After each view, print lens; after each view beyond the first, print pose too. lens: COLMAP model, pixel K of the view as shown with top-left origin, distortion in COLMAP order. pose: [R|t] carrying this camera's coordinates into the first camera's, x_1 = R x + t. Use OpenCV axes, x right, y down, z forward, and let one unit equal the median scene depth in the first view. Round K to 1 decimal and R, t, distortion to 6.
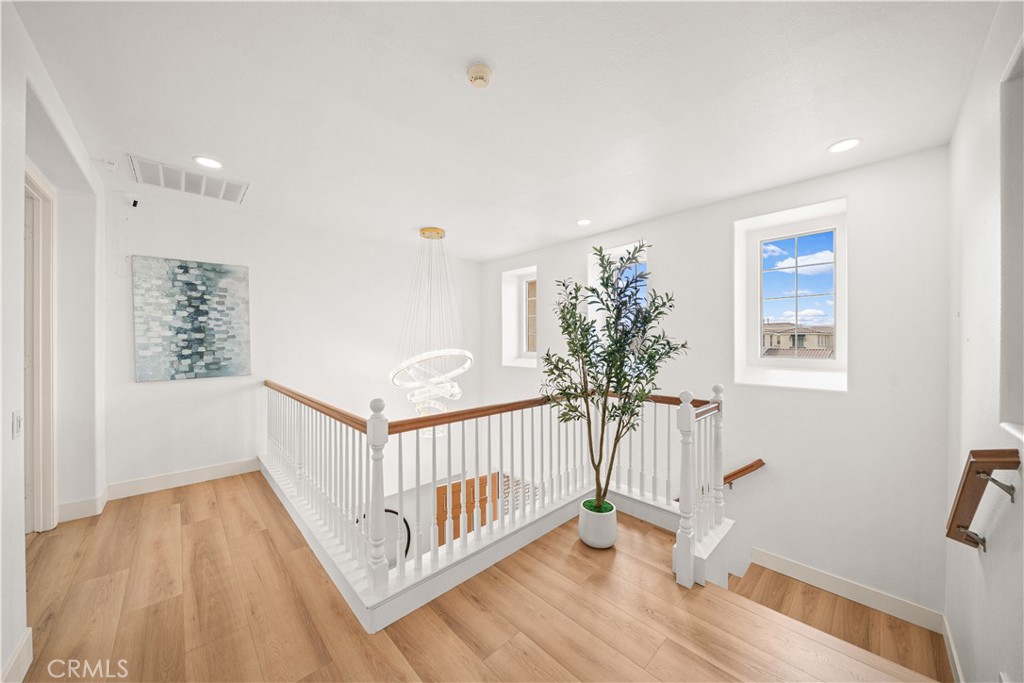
lens RADIAL K [[348.2, 0, 511.5], [0, 348.2, 343.1], [0, 0, 1]] dist [-0.002243, 0.000127]
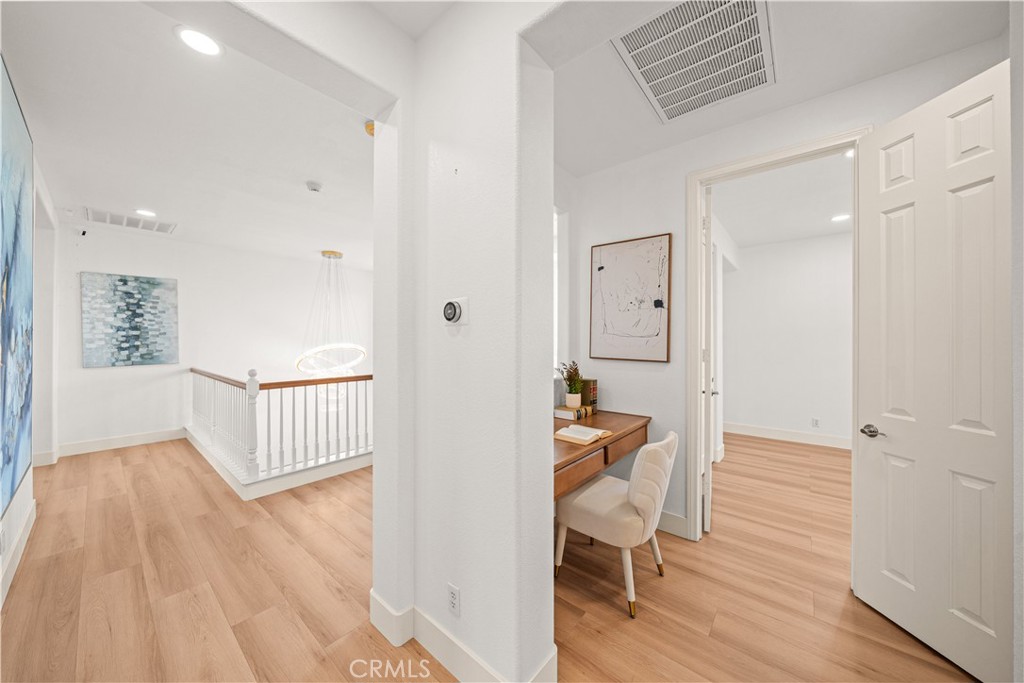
lens RADIAL K [[348.2, 0, 508.2], [0, 348.2, 338.3], [0, 0, 1]] dist [-0.002243, 0.000127]
pose [[0.994873, 0.001317, 0.101125, 0.384309], [-0.000675, 0.999979, -0.006388, 0.007292], [-0.101131, 0.006287, 0.994853, -0.466539]]
